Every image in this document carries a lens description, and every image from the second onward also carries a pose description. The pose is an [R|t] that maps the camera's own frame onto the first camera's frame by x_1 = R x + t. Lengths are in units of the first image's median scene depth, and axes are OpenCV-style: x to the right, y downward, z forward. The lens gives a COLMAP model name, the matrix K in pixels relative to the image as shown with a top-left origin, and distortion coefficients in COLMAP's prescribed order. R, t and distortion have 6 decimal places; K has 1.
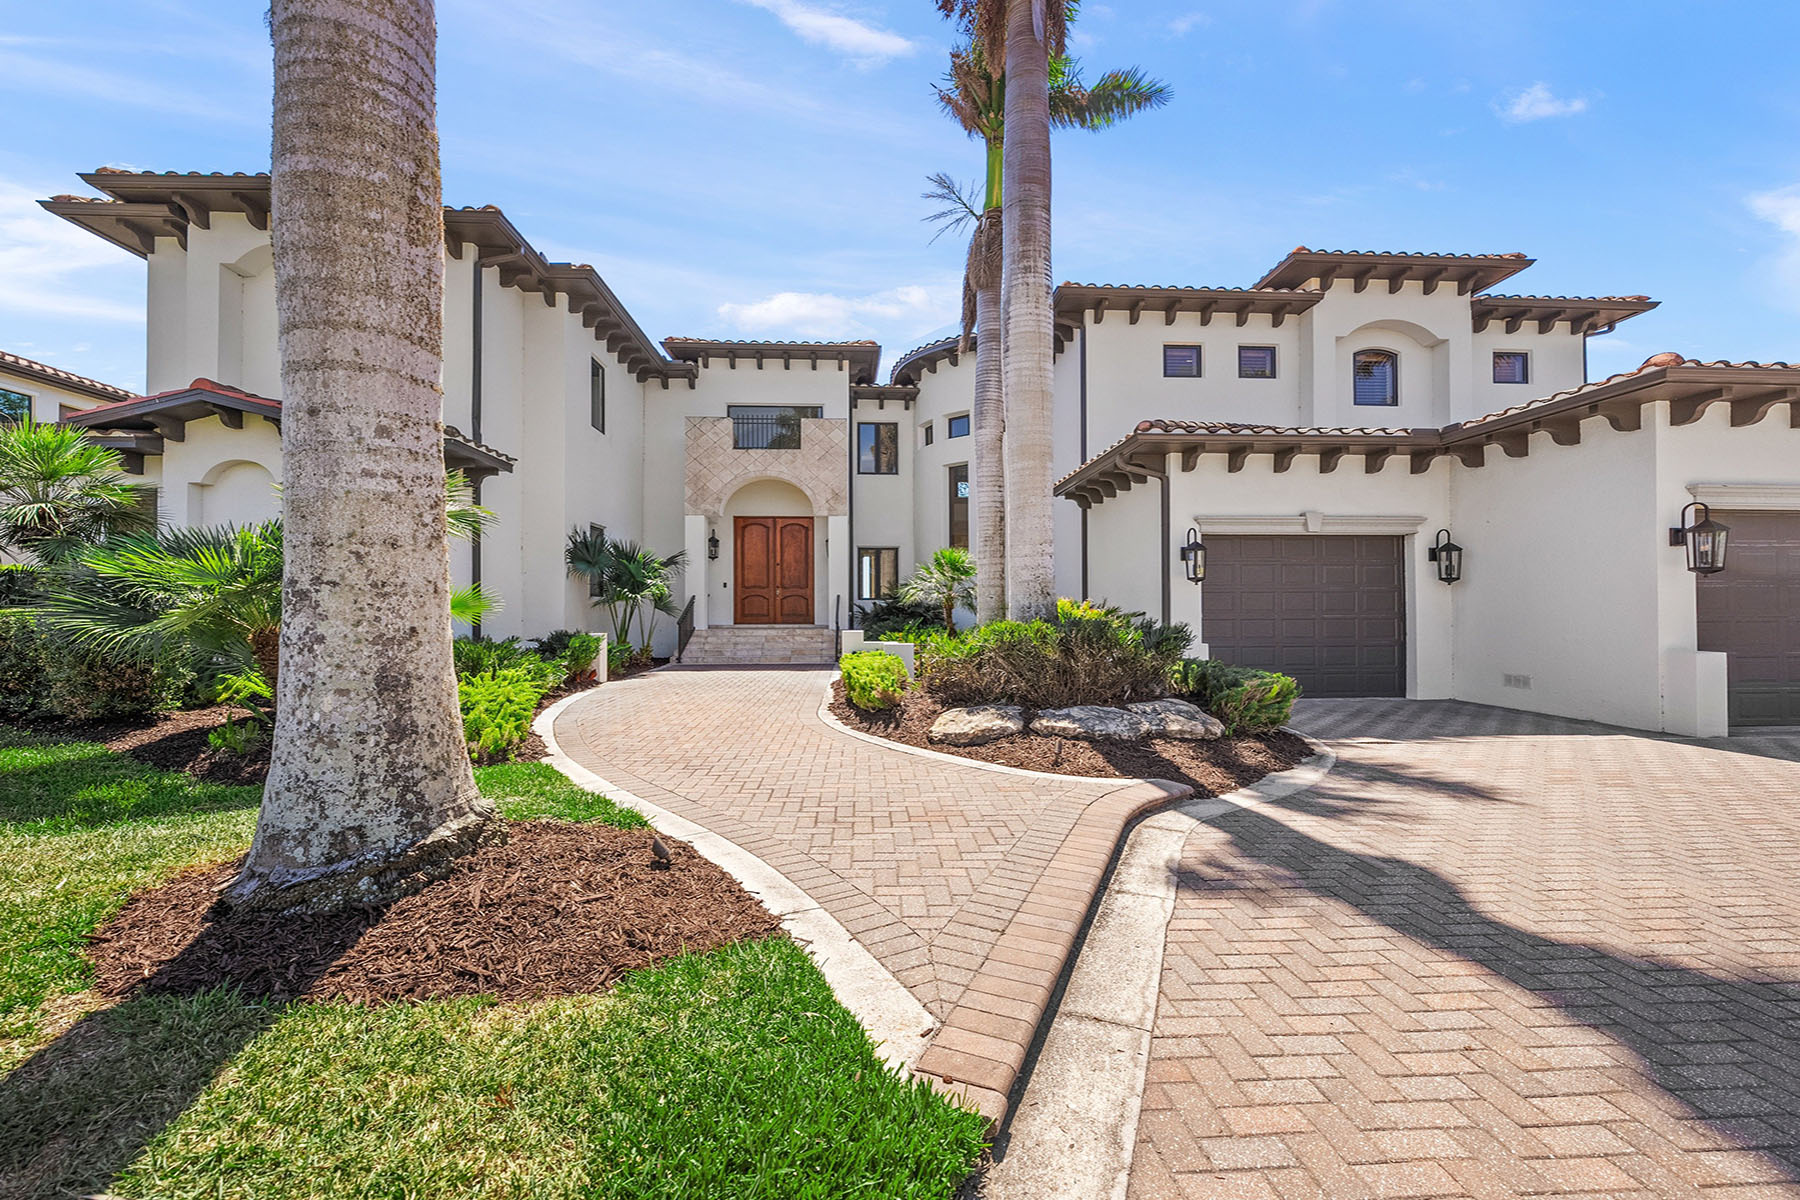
lens RADIAL K [[734.3, 0, 899.0], [0, 734.3, 601.3], [0, 0, 1]] dist [-0.006576, 0.000164]
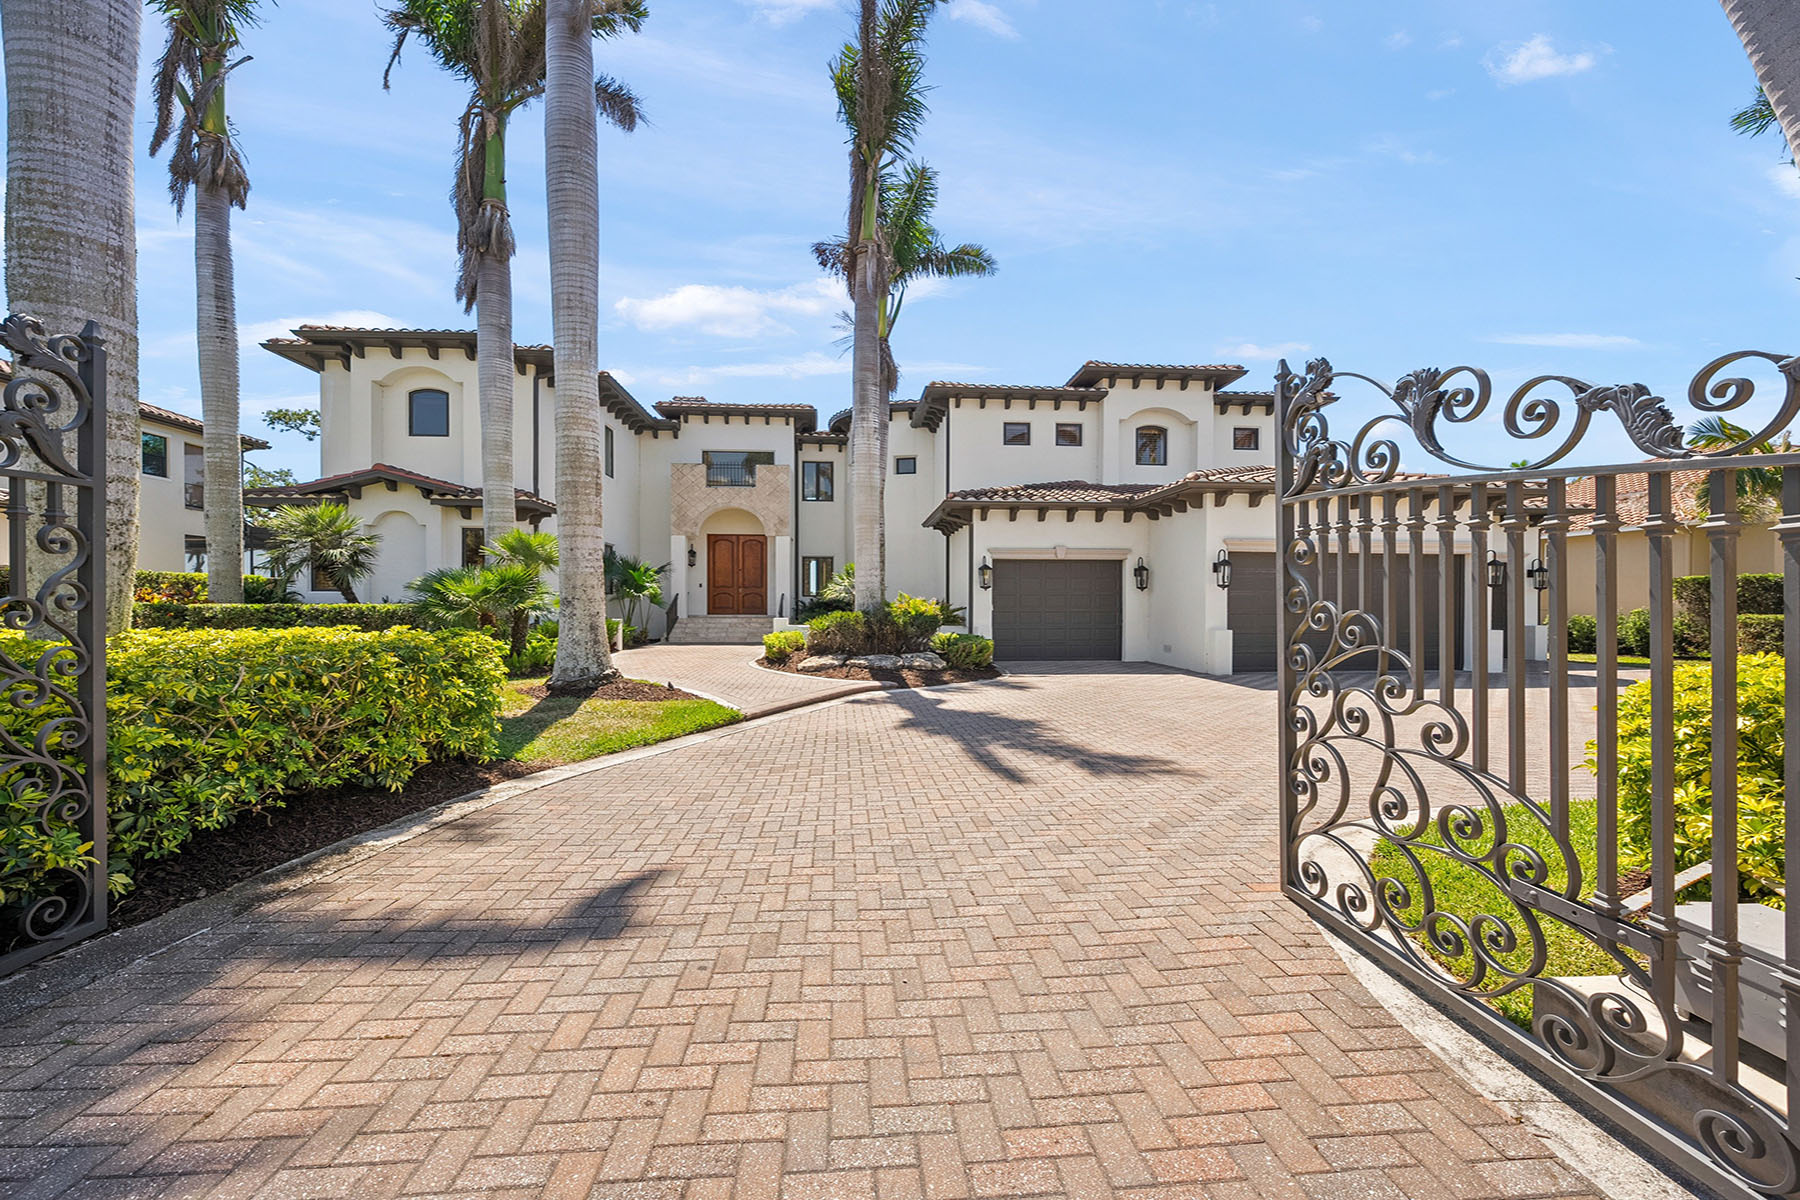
lens RADIAL K [[734.3, 0, 900.0], [0, 734.3, 602.3], [0, 0, 1]] dist [-0.006576, 0.000164]
pose [[0.999645, 0.004351, 0.026277, 0.119389], [-0.004646, 0.999927, 0.011177, -0.009710], [-0.026226, -0.011295, 0.999592, -0.452226]]
